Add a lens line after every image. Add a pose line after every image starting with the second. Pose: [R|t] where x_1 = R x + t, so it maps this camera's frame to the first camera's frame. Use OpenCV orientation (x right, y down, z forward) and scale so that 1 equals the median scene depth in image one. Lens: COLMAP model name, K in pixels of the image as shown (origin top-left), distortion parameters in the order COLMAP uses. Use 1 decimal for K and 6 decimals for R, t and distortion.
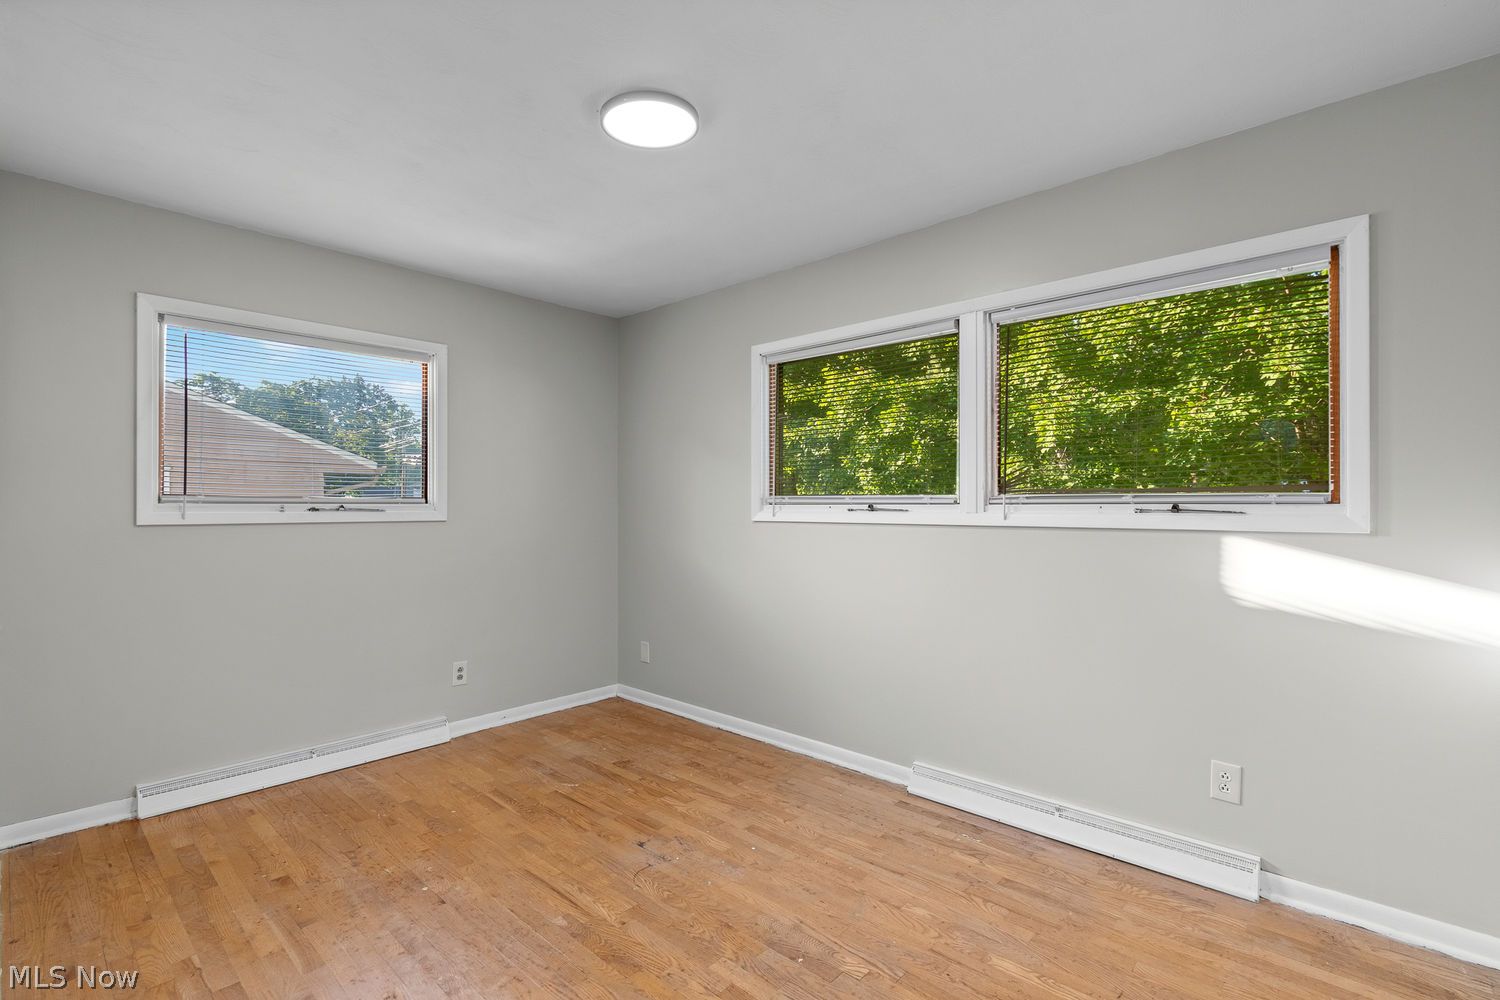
lens RADIAL K [[687.4, 0, 750.1], [0, 687.4, 502.1], [0, 0, 1]] dist [-0.000456, 0.000675]
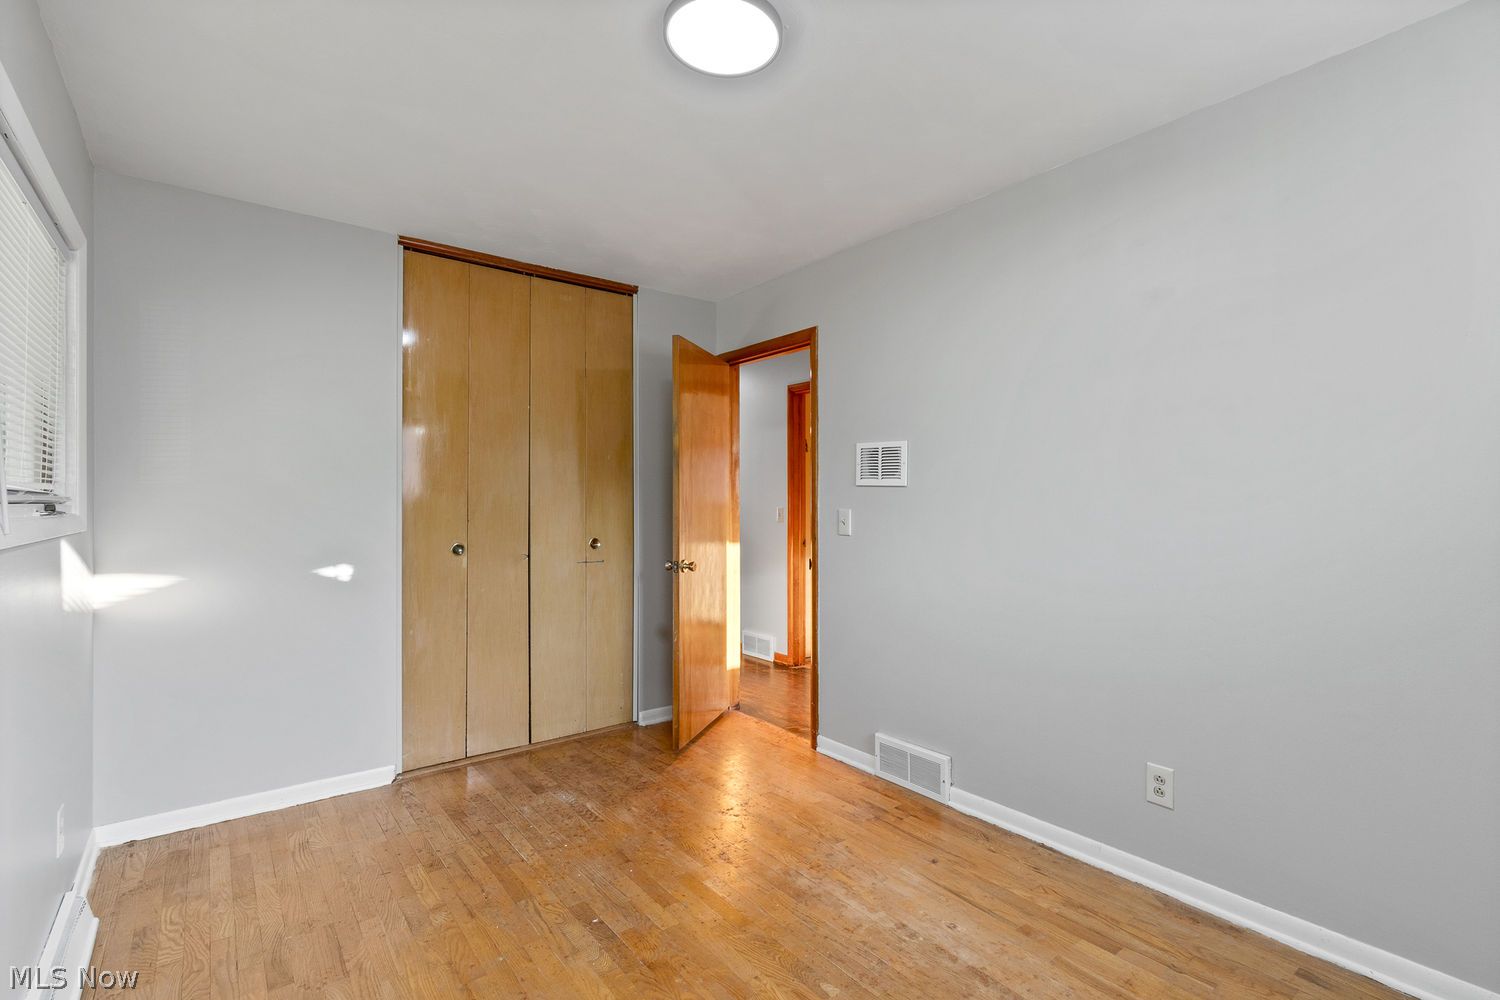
lens RADIAL K [[687.4, 0, 749.9], [0, 687.4, 500.6], [0, 0, 1]] dist [-0.000456, 0.000675]
pose [[-0.986158, 0.003360, 0.165772, -0.347679], [0.002896, 0.999991, -0.003037, 0.003980], [-0.165781, -0.002515, -0.986159, 2.009067]]
